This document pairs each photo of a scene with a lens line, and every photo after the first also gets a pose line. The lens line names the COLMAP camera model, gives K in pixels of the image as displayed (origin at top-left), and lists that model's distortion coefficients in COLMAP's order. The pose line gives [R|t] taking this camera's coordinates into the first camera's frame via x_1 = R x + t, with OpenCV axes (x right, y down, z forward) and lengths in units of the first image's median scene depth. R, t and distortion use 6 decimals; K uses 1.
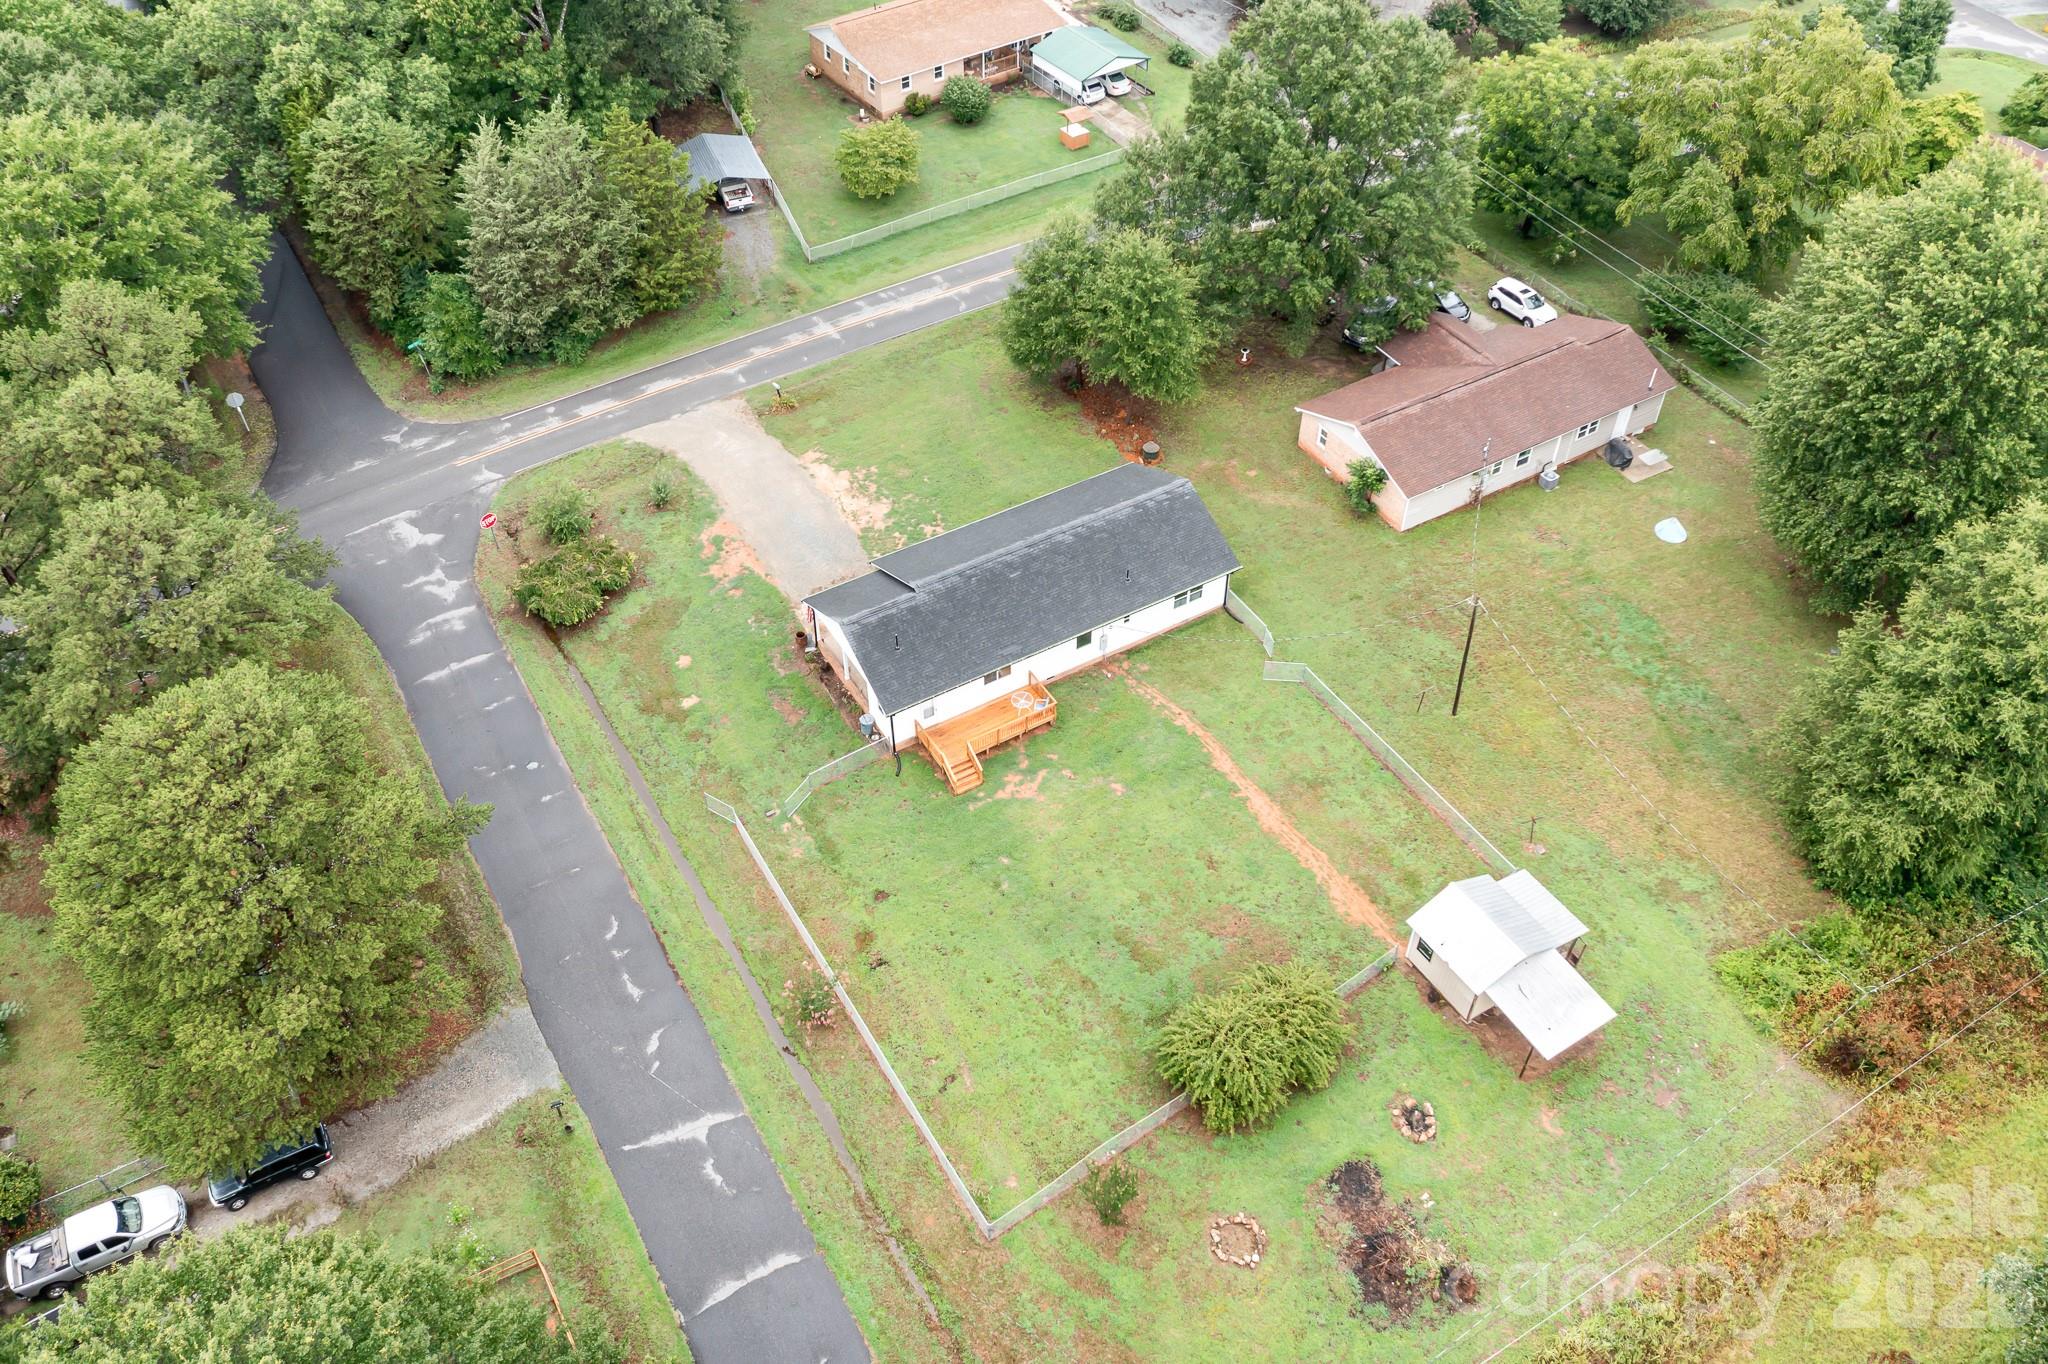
lens RADIAL K [[1618.7, 0, 1017.0], [0, 1618.7, 671.3], [0, 0, 1]] dist [-0.006916, -0.002519]
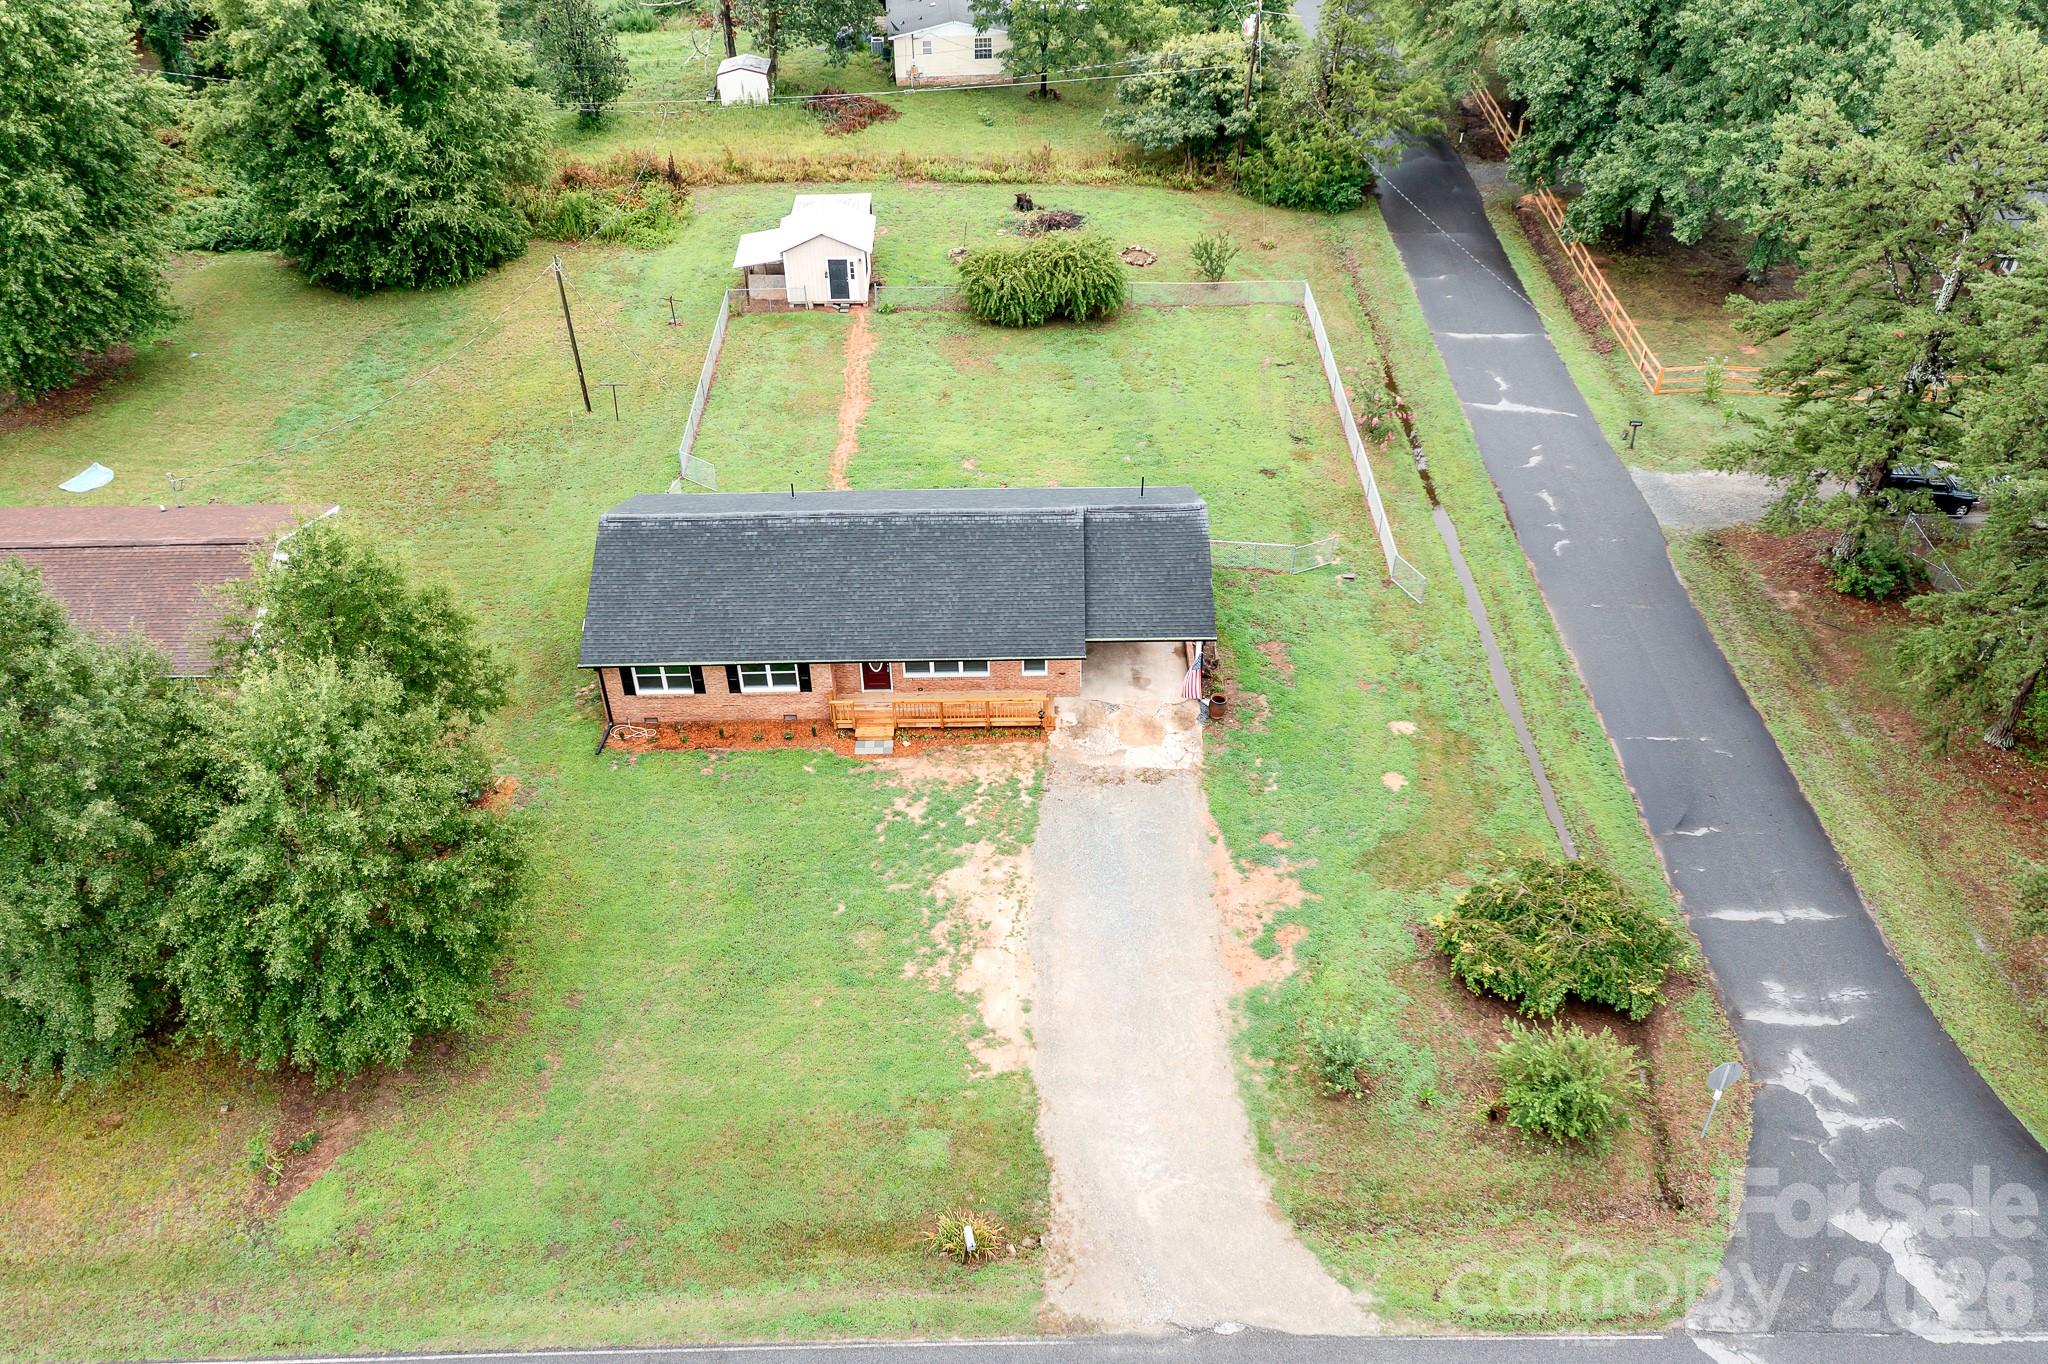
lens RADIAL K [[1618.7, 0, 1017.0], [0, 1618.7, 671.3], [0, 0, 1]] dist [-0.006916, -0.002519]
pose [[-0.862173, -0.303428, 0.405695, -0.308188], [0.369705, 0.170676, 0.913339, -0.616179], [-0.346375, 0.937444, -0.034973, 0.989651]]
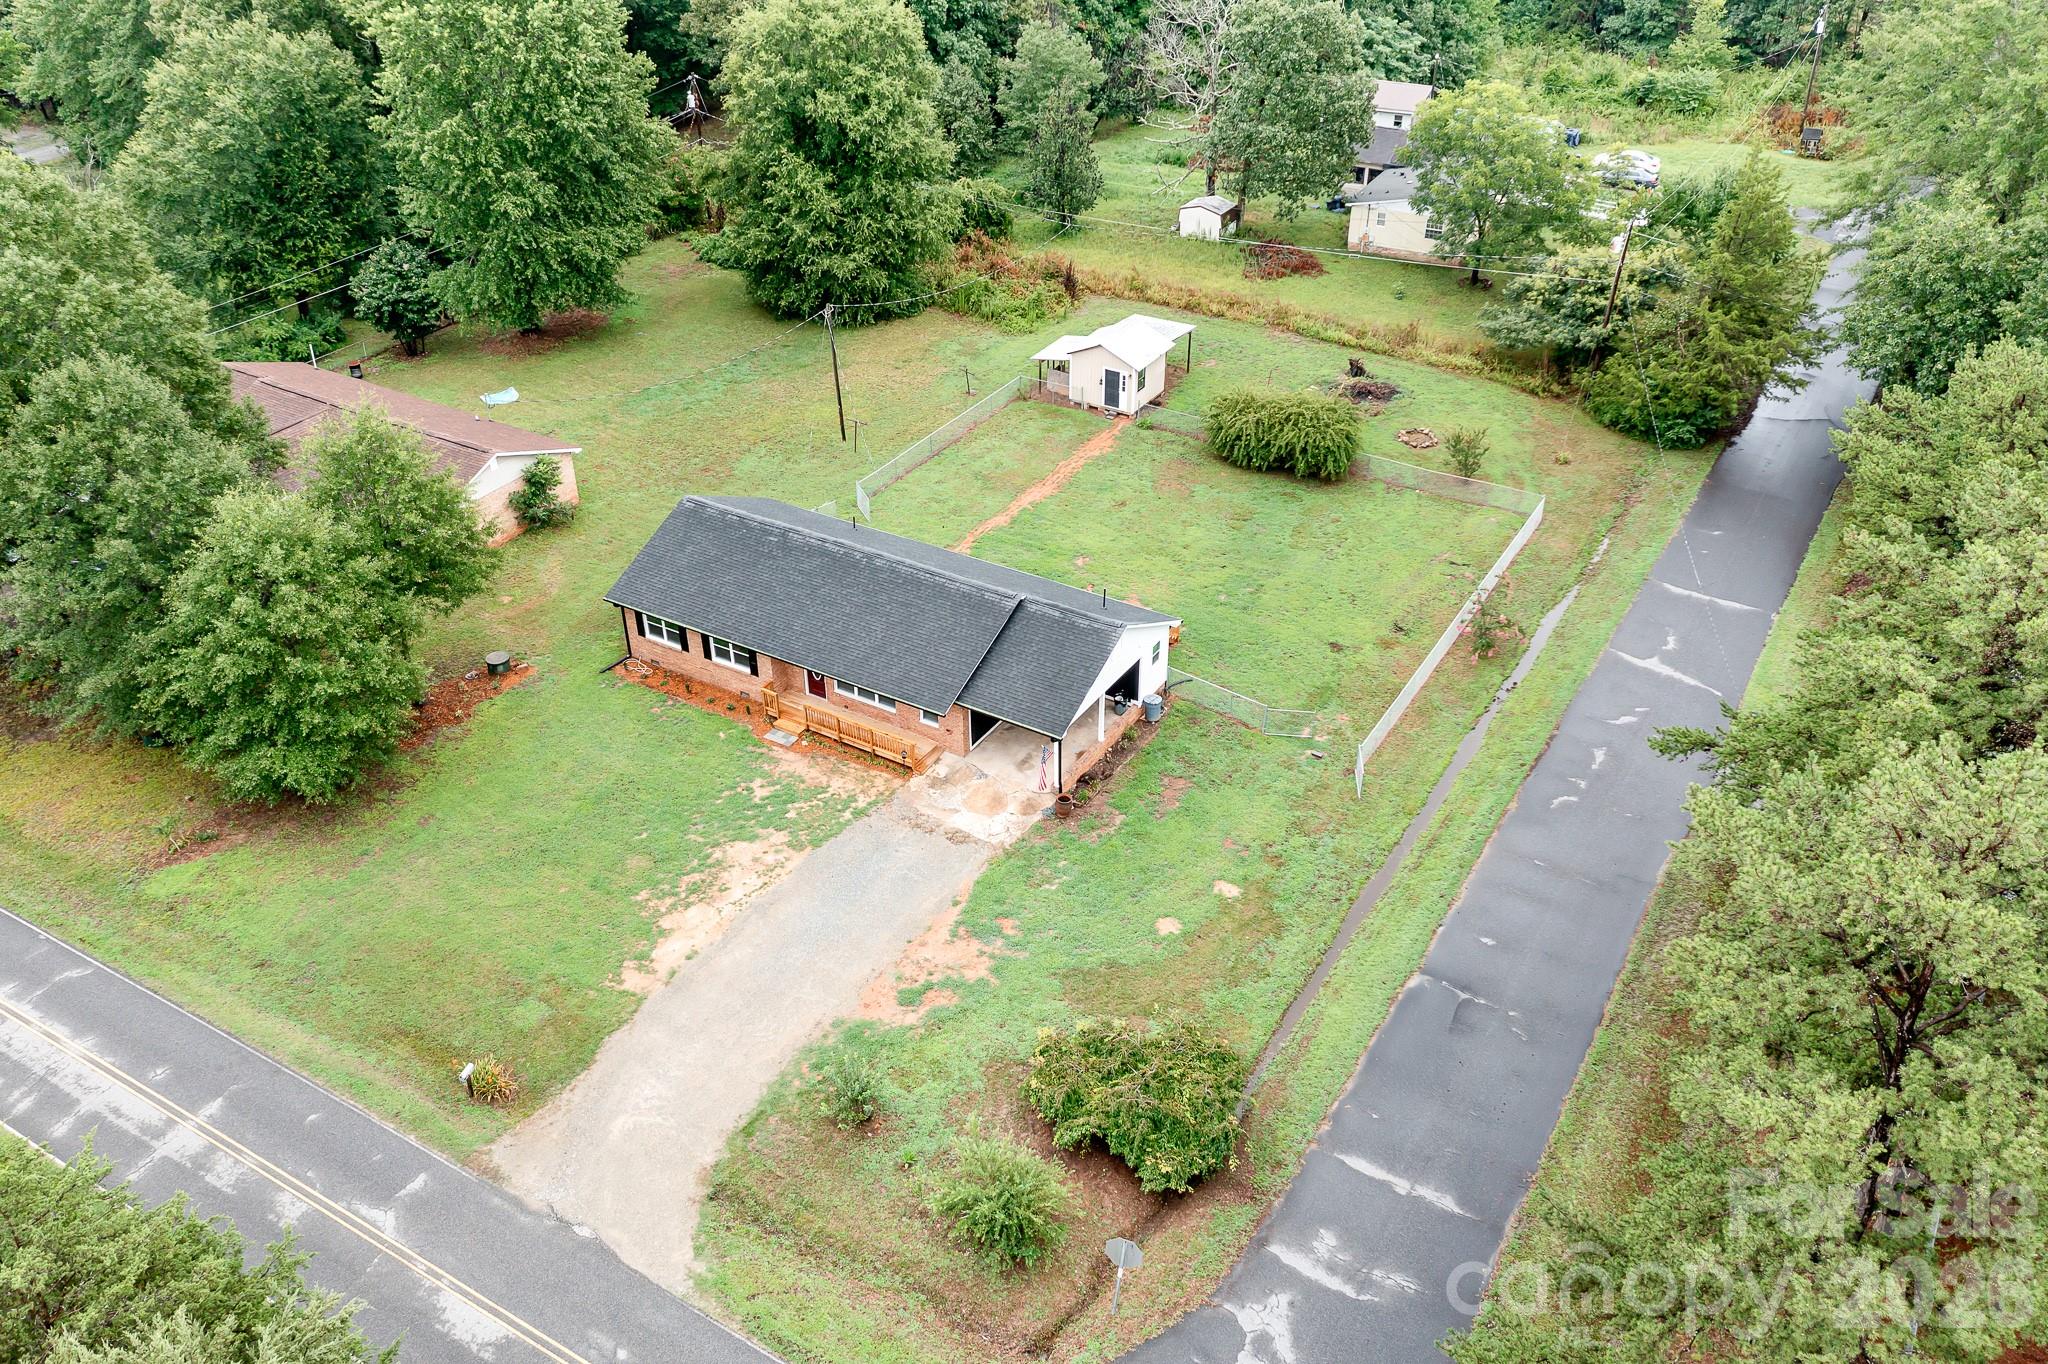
lens RADIAL K [[1618.7, 0, 1017.0], [0, 1618.7, 671.3], [0, 0, 1]] dist [-0.006916, -0.002519]
pose [[-0.466183, -0.474804, 0.746481, -0.581734], [0.632759, 0.410756, 0.656427, -0.483693], [-0.618295, 0.778358, 0.108949, 0.851750]]
